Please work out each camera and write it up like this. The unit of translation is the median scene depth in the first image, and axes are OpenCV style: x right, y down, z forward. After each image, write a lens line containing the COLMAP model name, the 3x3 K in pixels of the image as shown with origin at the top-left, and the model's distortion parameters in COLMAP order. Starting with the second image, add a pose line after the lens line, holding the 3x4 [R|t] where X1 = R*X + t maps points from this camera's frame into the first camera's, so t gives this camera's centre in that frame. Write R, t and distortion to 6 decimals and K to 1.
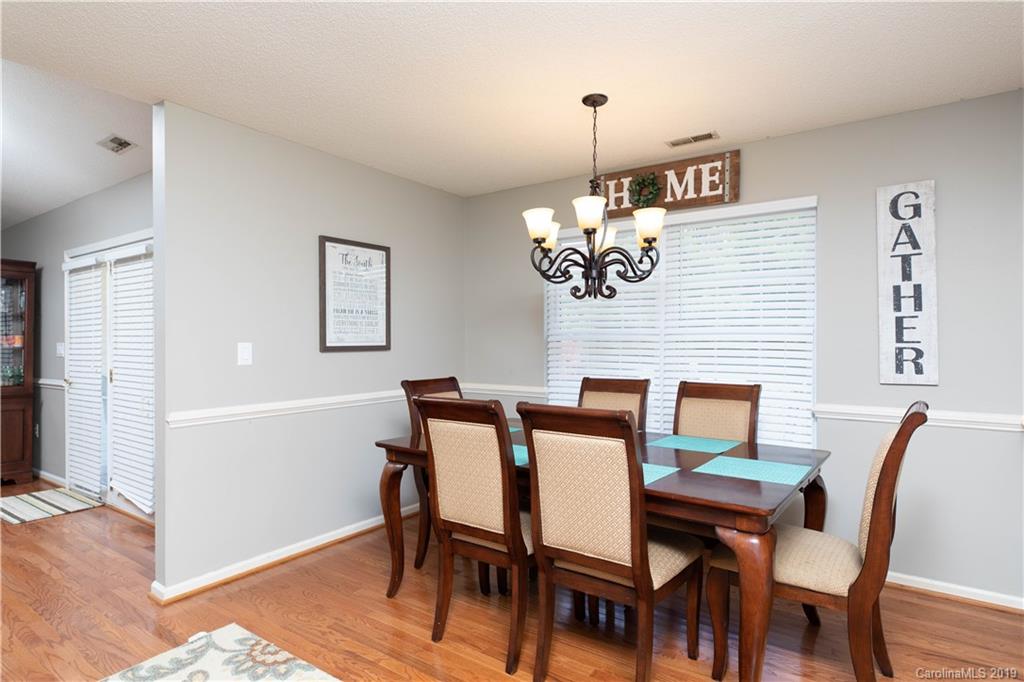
lens RADIAL K [[553.9, 0, 513.9], [0, 553.9, 340.3], [0, 0, 1]] dist [-0.001654, -0.001012]
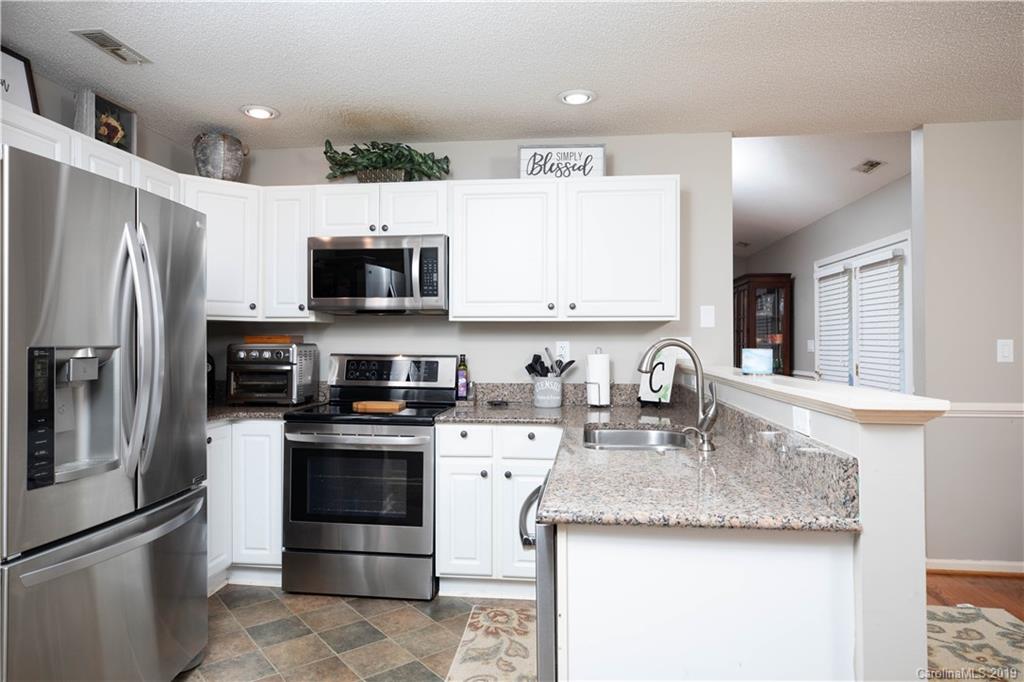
lens RADIAL K [[628.6, 0, 510.9], [0, 628.6, 337.3], [0, 0, 1]] dist [0.001151, 0.010155]
pose [[0.473554, -0.005922, -0.880745, 0.079175], [0.005504, 0.999978, -0.003765, -0.000263], [0.880748, -0.003065, 0.473576, -0.278684]]
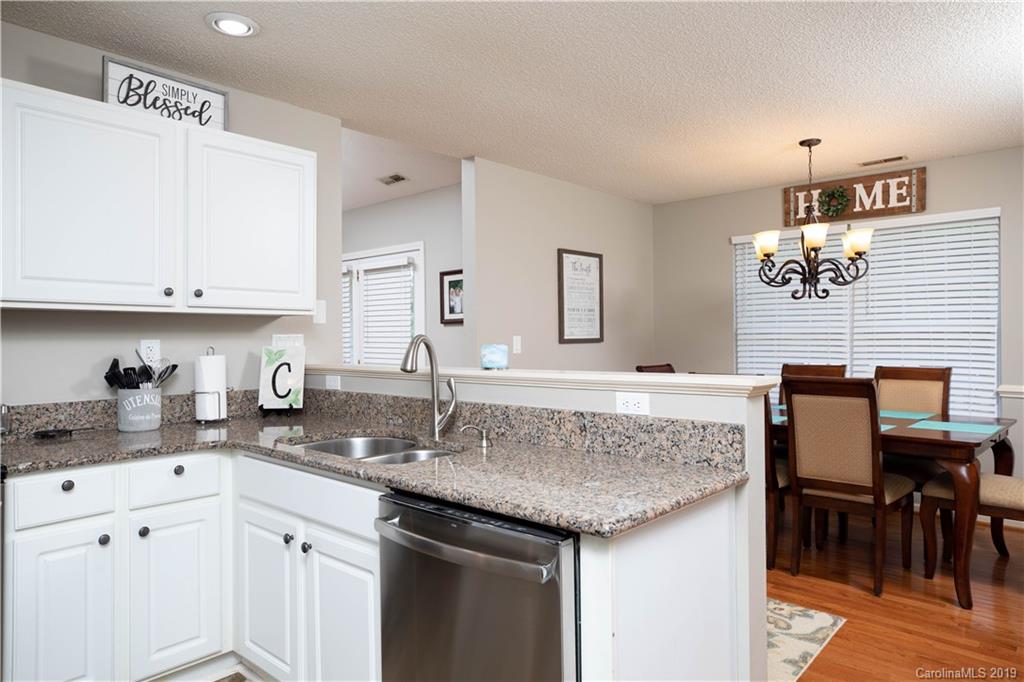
lens RADIAL K [[653.4, 0, 507.6], [0, 653.4, 334.9], [0, 0, 1]] dist [-0.014974, 0.018675]
pose [[0.991907, -0.007260, -0.126758, -0.285732], [0.007399, 0.999972, 0.000632, 0.000120], [0.126750, -0.001564, 0.991933, -0.457180]]
